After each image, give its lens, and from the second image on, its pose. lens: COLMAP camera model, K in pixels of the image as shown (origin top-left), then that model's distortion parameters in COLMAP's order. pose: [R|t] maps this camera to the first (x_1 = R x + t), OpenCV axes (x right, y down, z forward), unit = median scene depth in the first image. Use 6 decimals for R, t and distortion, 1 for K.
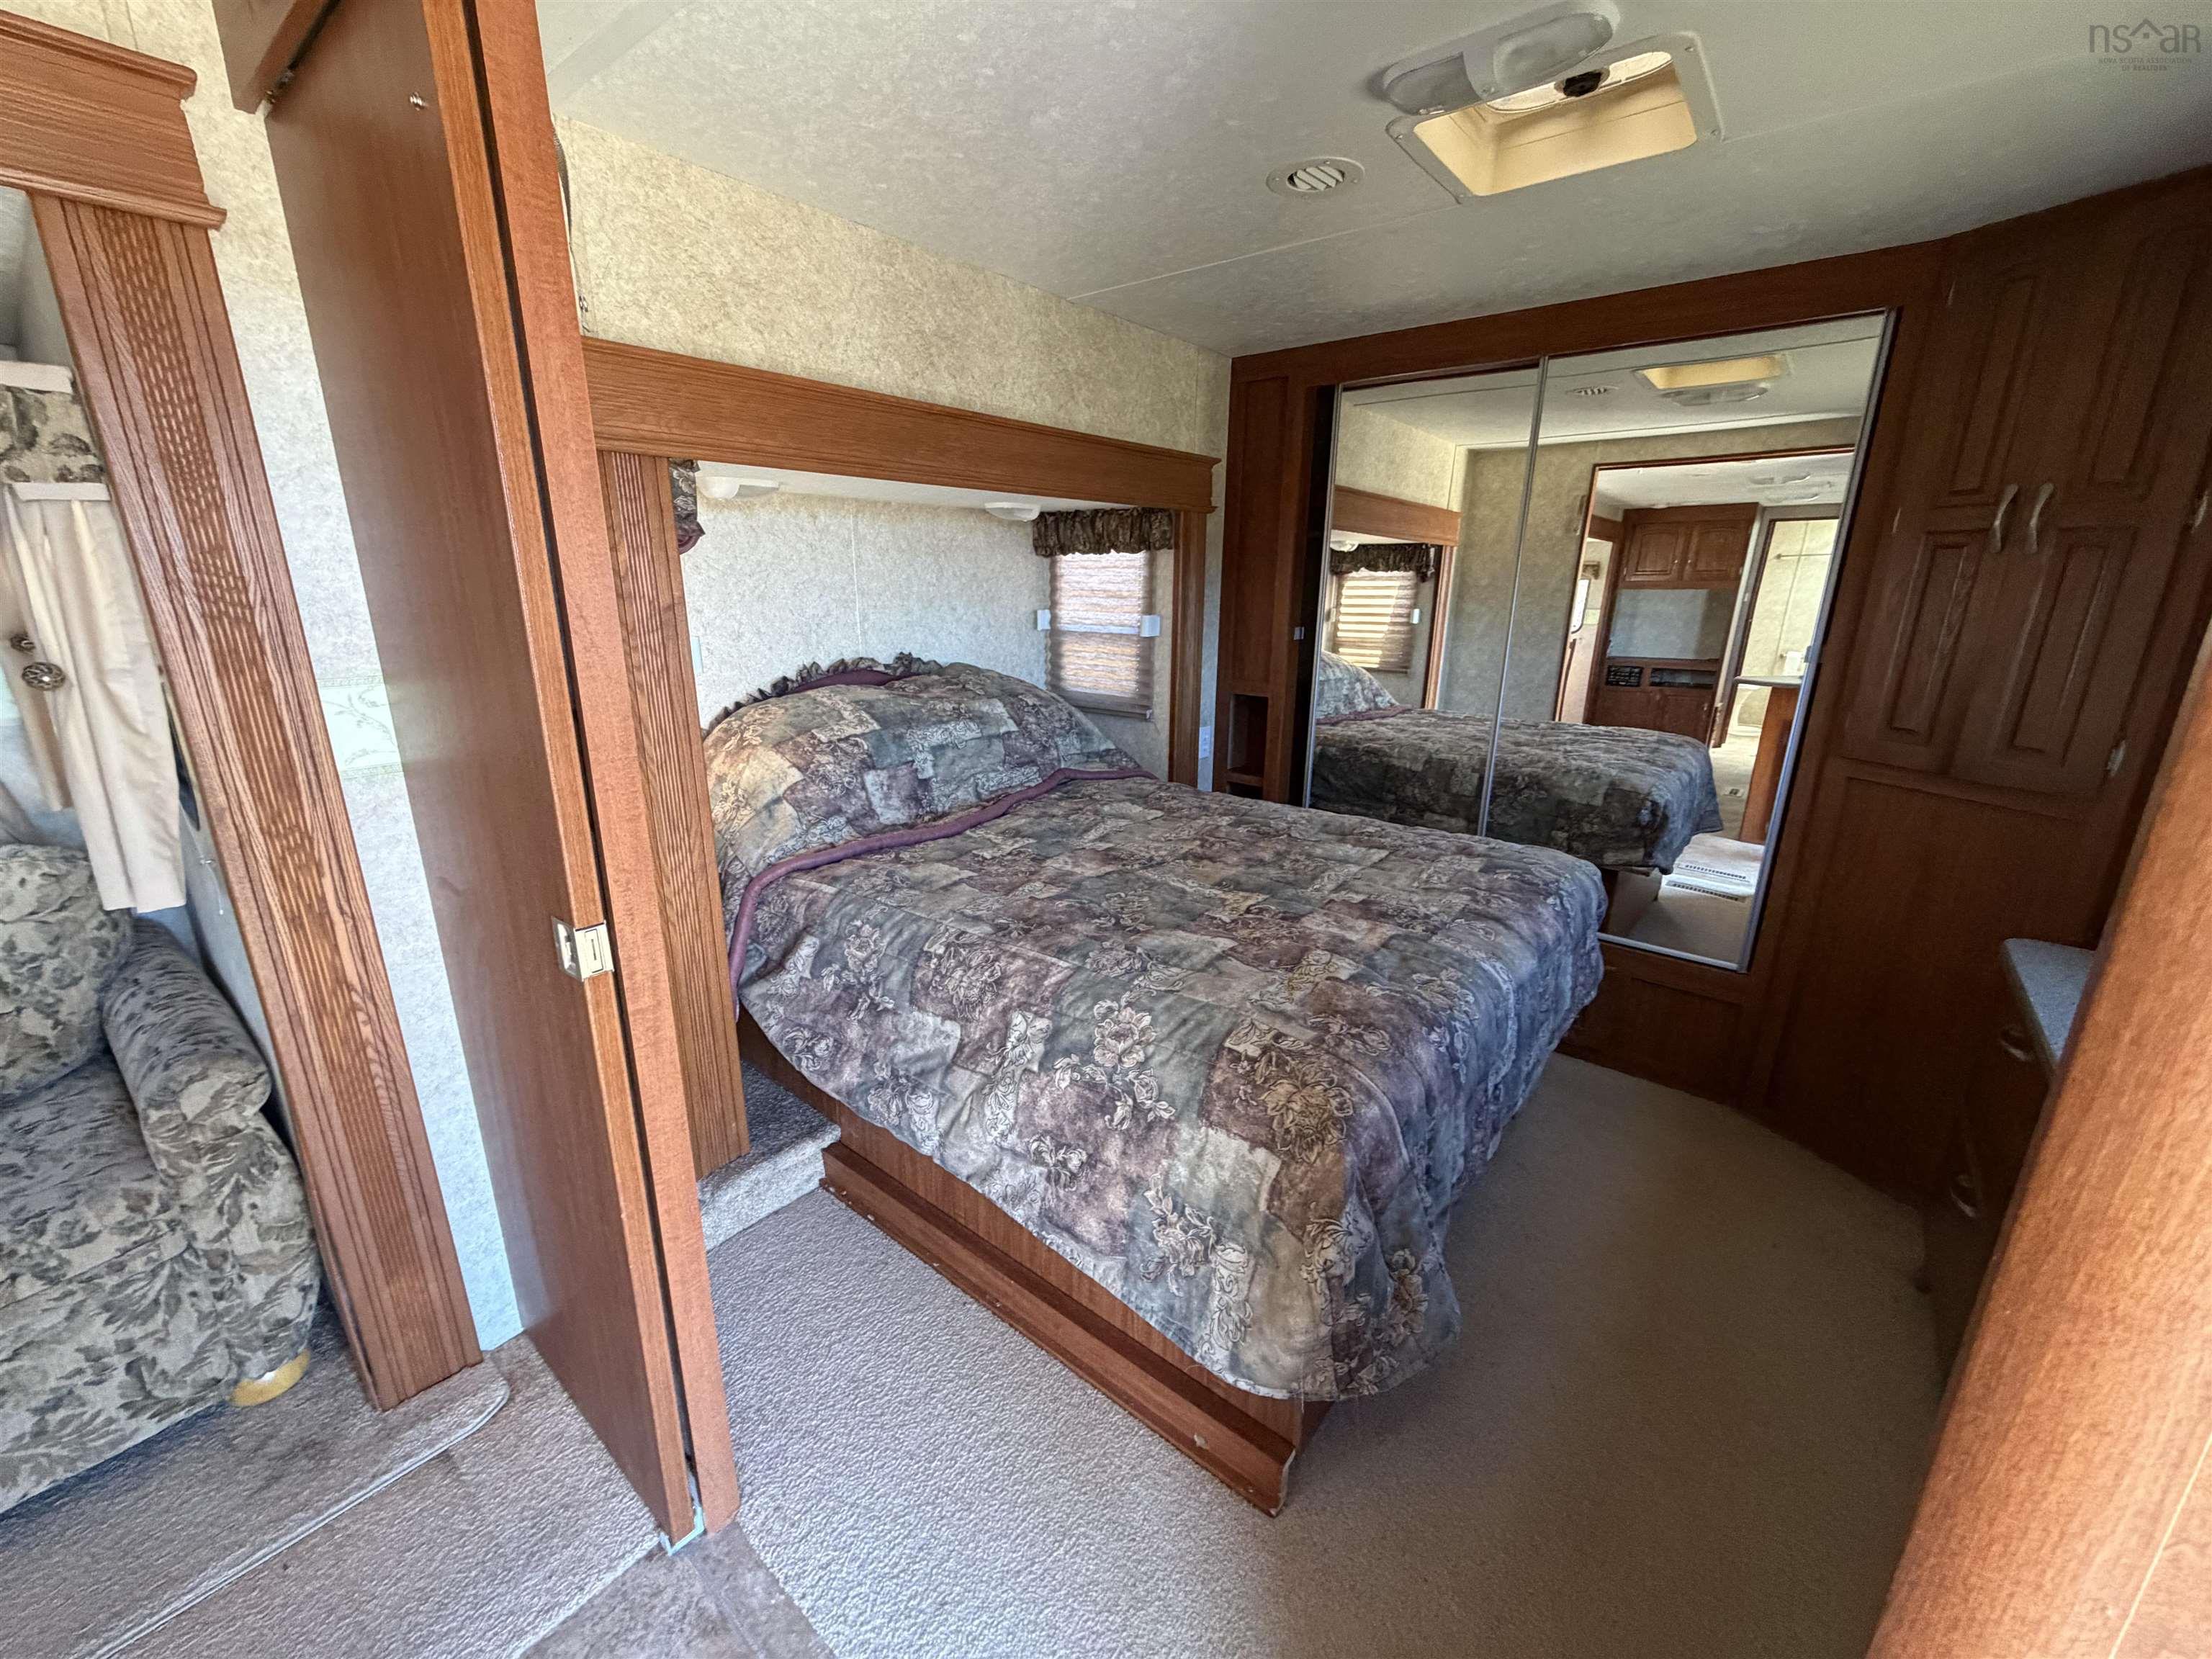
lens RADIAL K [[883.7, 0, 1097.6], [0, 883.7, 829.7], [0, 0, 1]] dist [-0.000121, -0.000054]
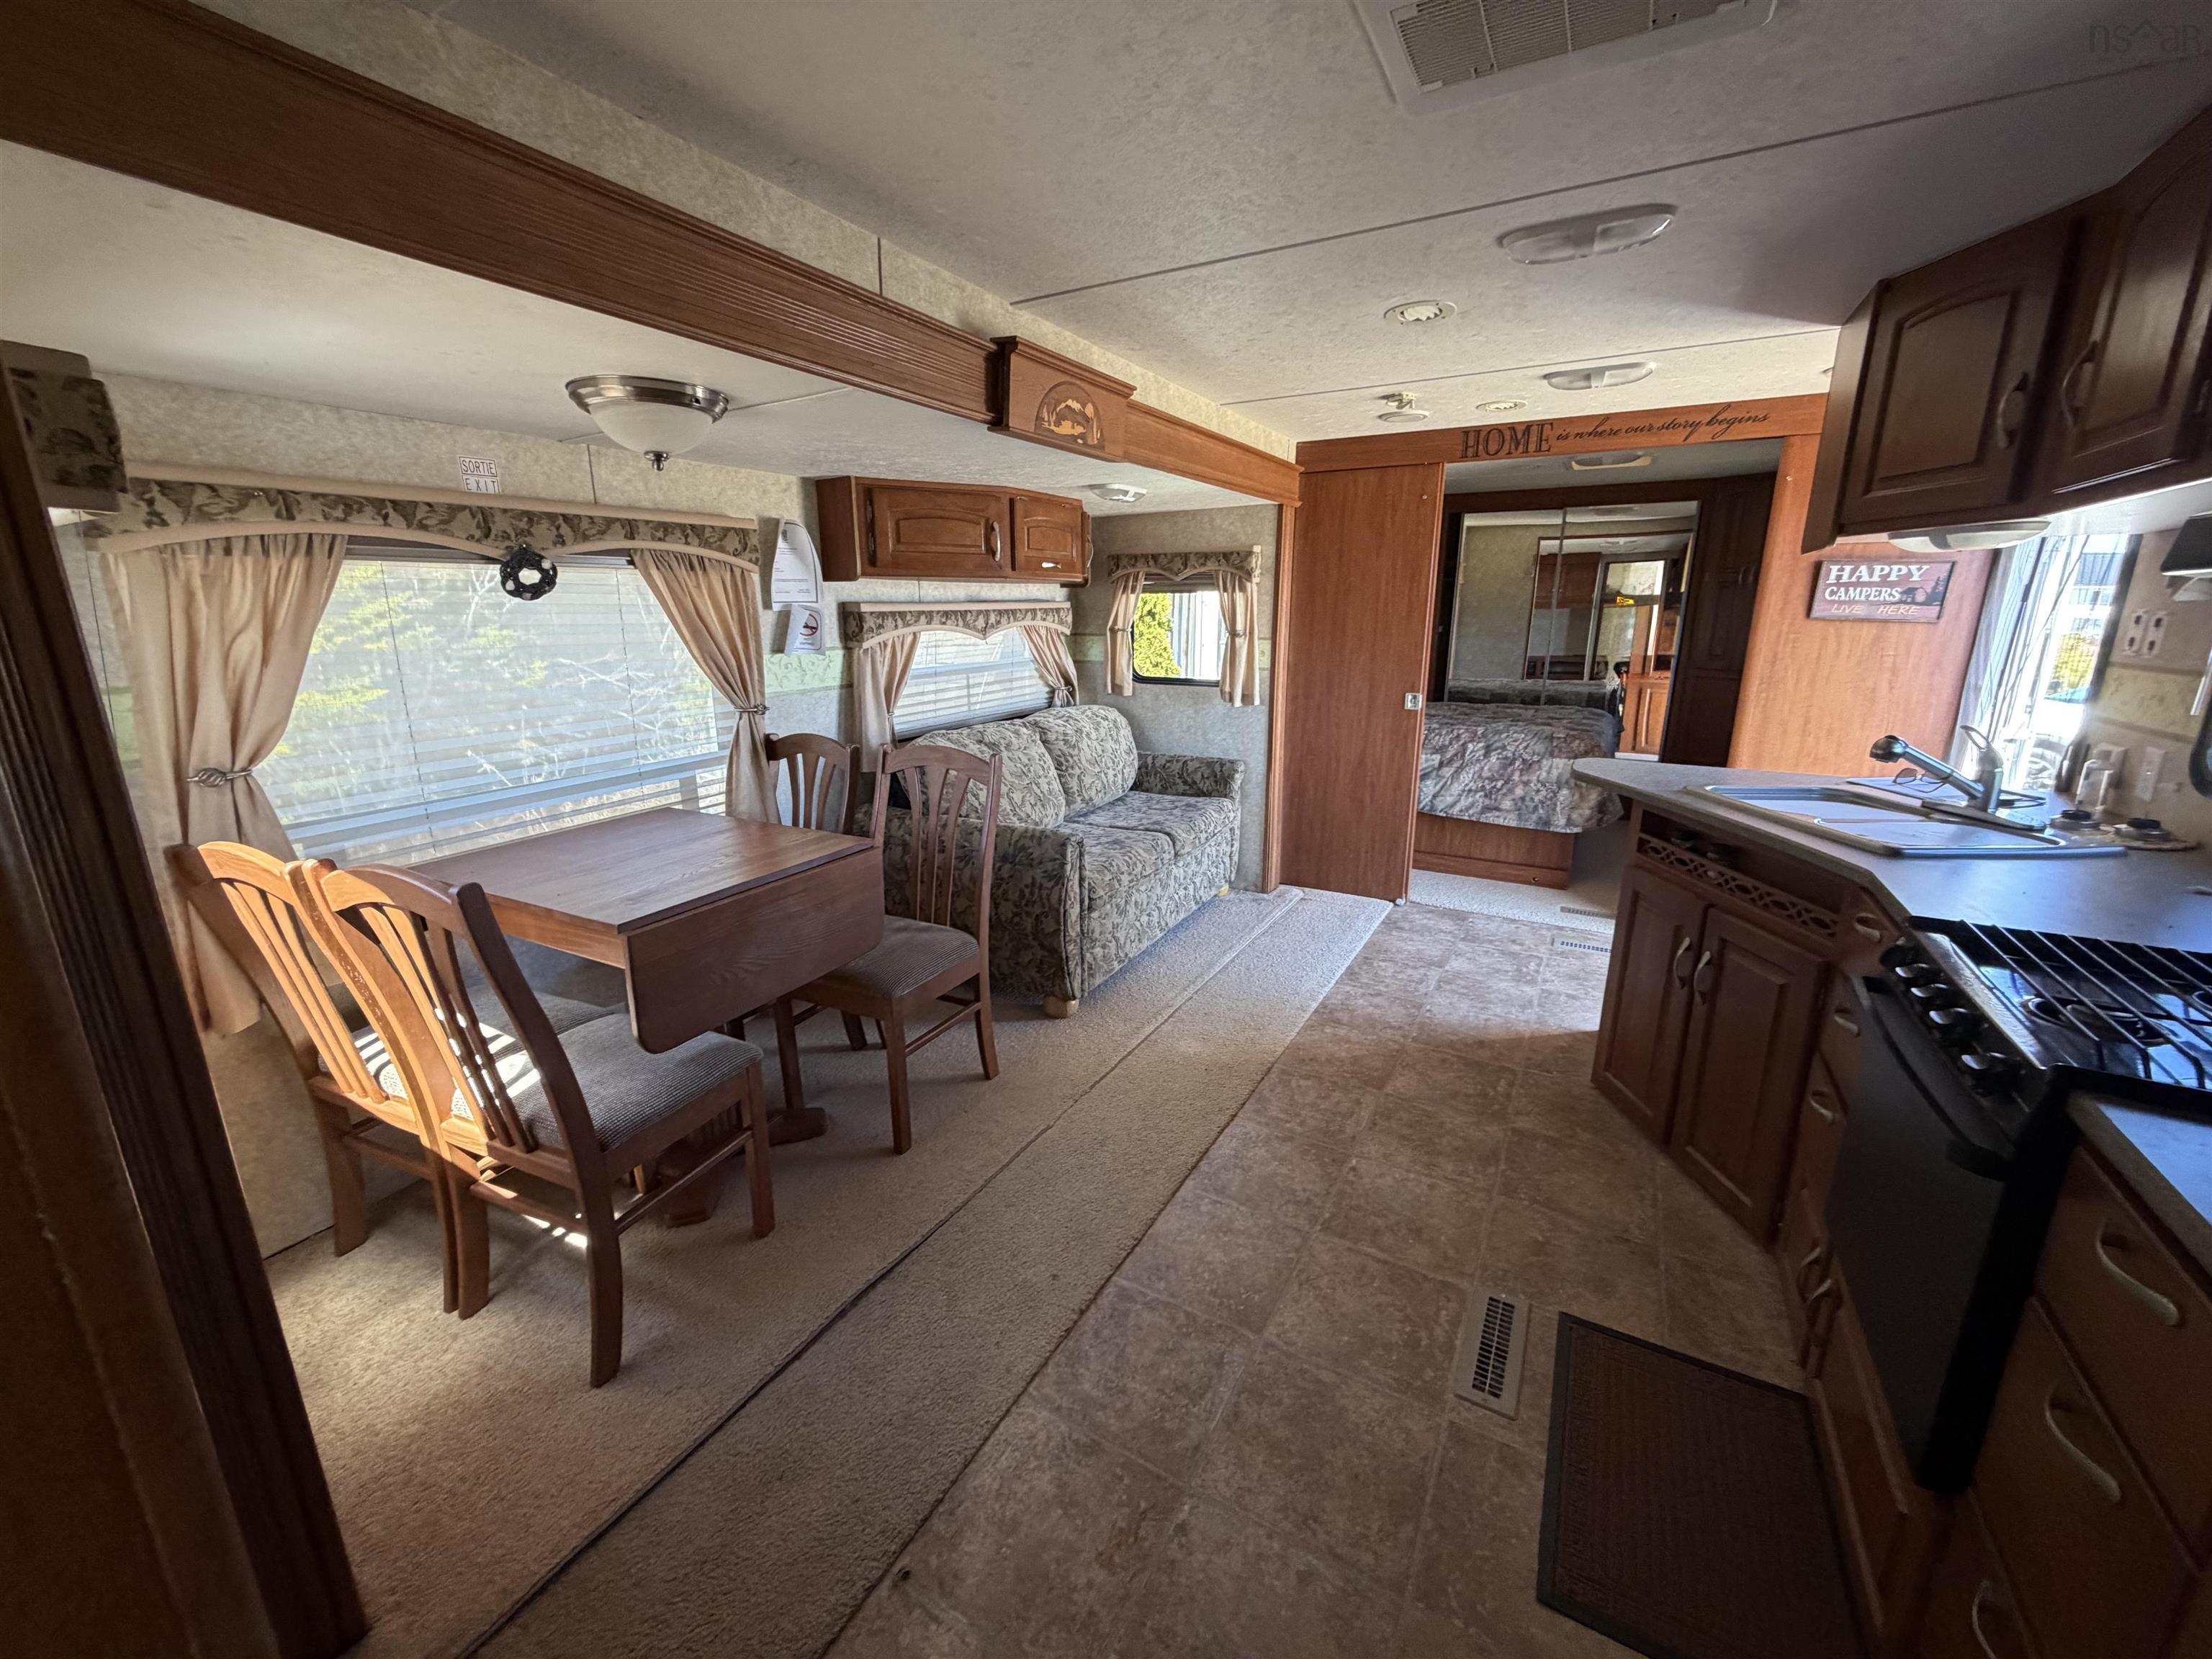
lens RADIAL K [[883.7, 0, 1100.4], [0, 883.7, 827.3], [0, 0, 1]] dist [-0.000121, -0.000054]
pose [[0.984952, -0.058082, 0.162776, -1.726775], [0.062081, 0.997879, -0.019583, 0.442986], [-0.161294, 0.029394, 0.986469, -1.662638]]
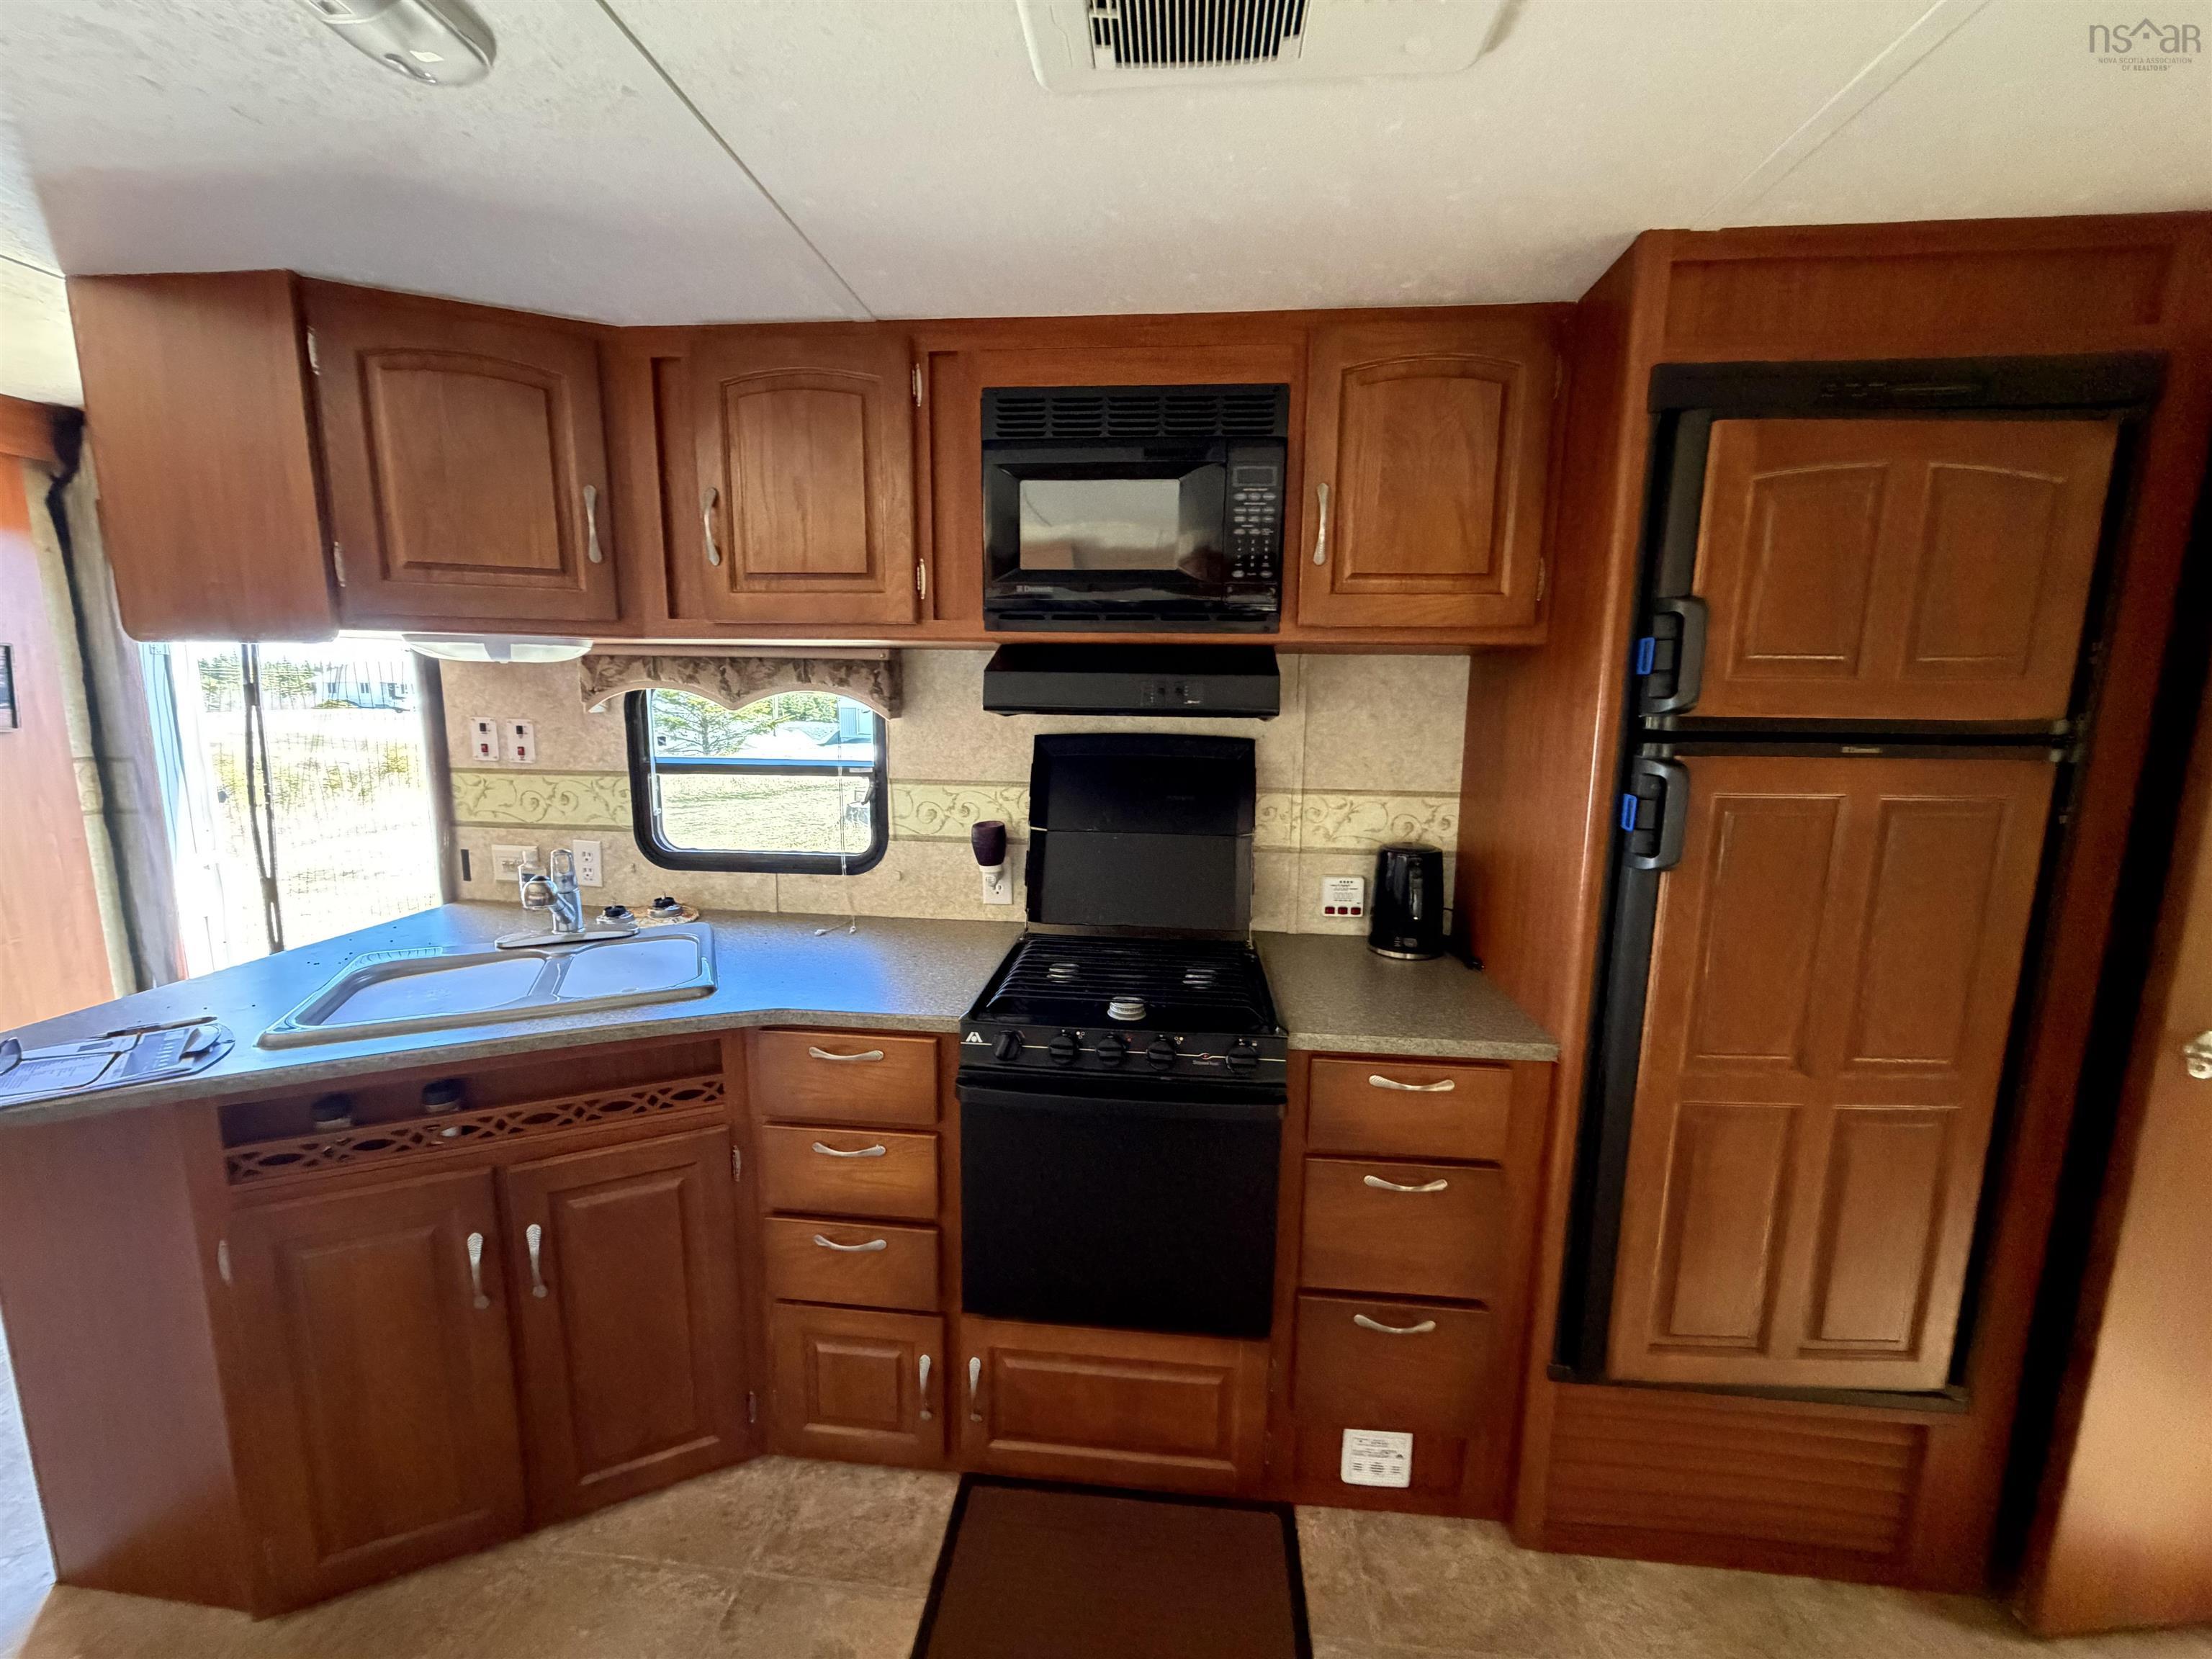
lens RADIAL K [[883.7, 0, 1099.2], [0, 883.7, 827.8], [0, 0, 1]] dist [-0.000121, -0.000054]
pose [[-0.554975, -0.141493, 0.819745, -1.629926], [0.215718, 0.927240, 0.306090, 0.129373], [-0.803410, 0.346707, -0.484073, -0.666271]]
